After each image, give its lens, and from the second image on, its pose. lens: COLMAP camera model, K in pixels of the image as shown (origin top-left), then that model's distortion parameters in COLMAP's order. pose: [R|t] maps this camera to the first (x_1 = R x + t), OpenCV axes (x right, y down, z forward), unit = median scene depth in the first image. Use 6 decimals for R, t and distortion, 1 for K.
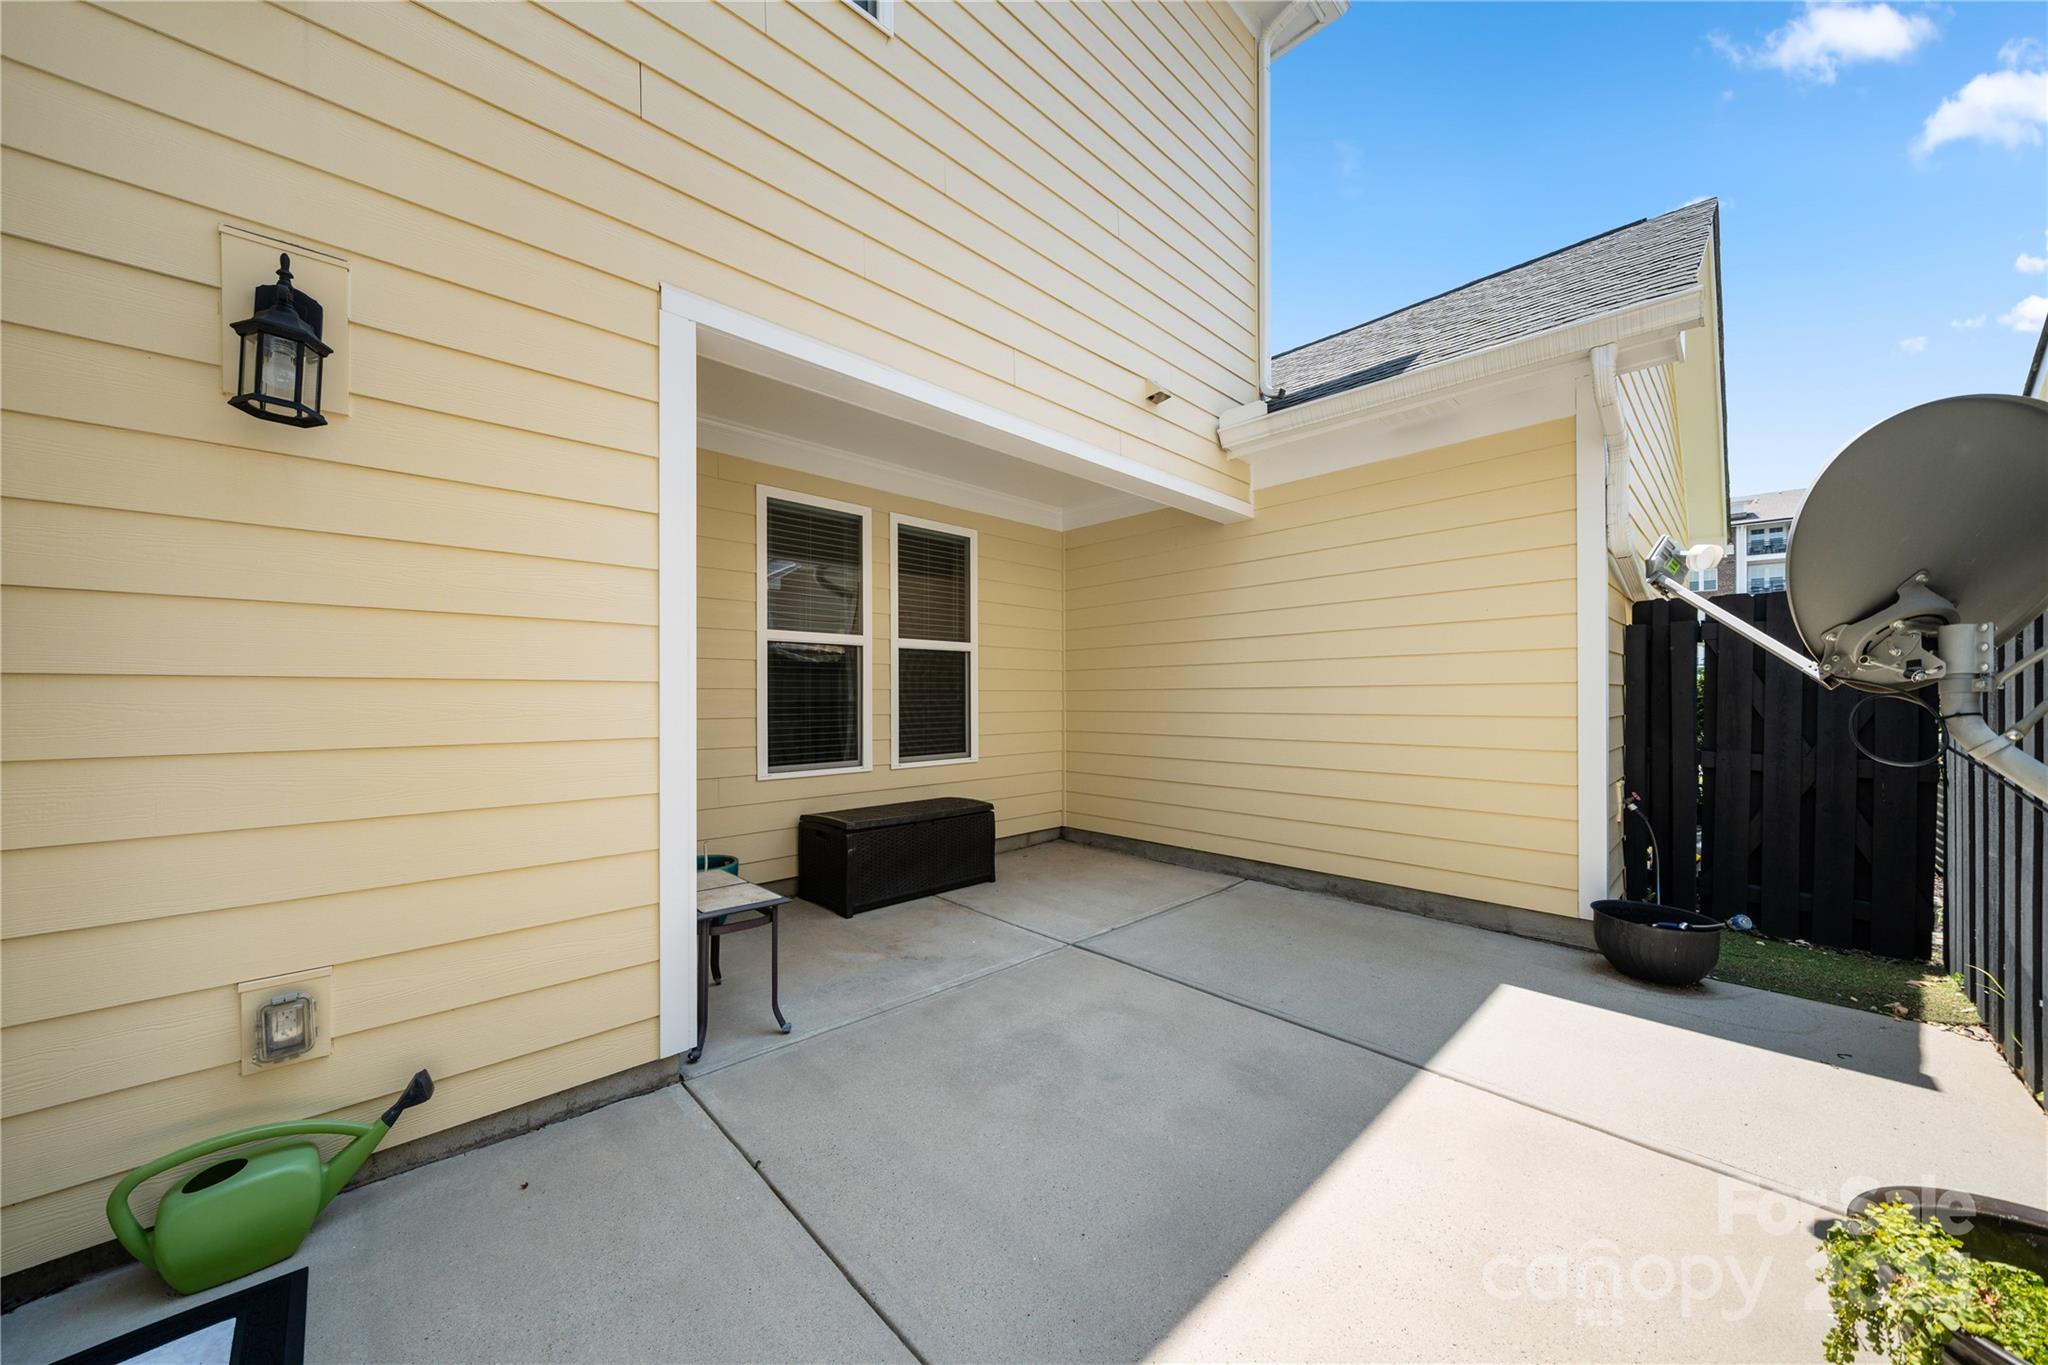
lens RADIAL K [[702.5, 0, 1029.1], [0, 702.5, 688.4], [0, 0, 1]] dist [-0.001278, -0.000085]
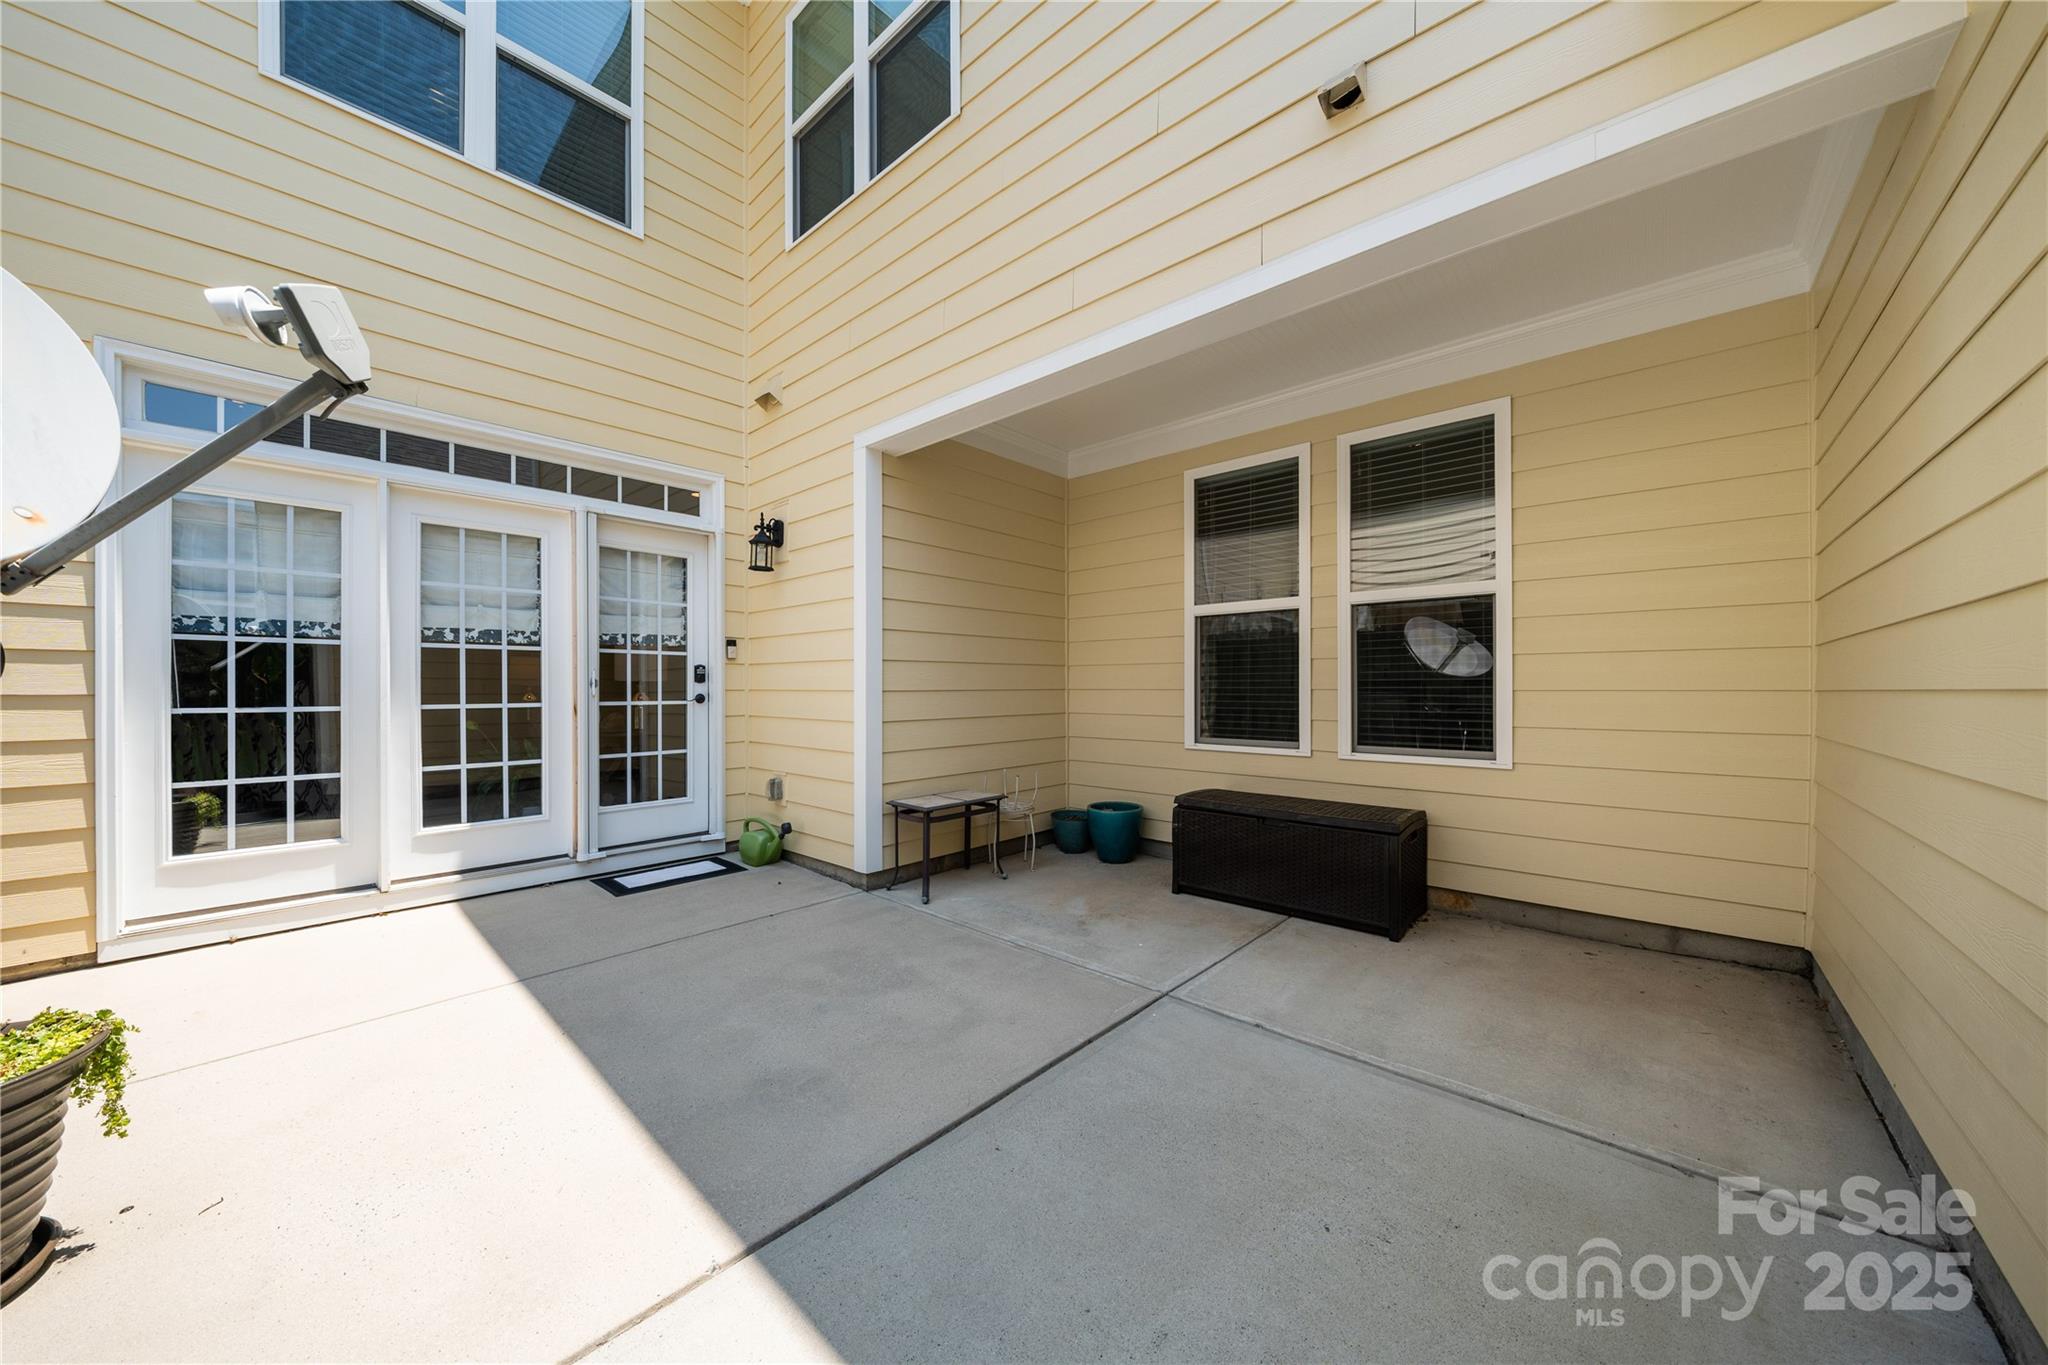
lens RADIAL K [[706.4, 0, 1018.9], [0, 706.4, 680.4], [0, 0, 1]] dist [-0.001961, -0.000232]
pose [[0.060569, -0.007894, -0.998133, 0.729773], [0.011171, 0.999911, -0.007230, 0.035439], [0.998101, -0.010712, 0.060652, 0.739912]]
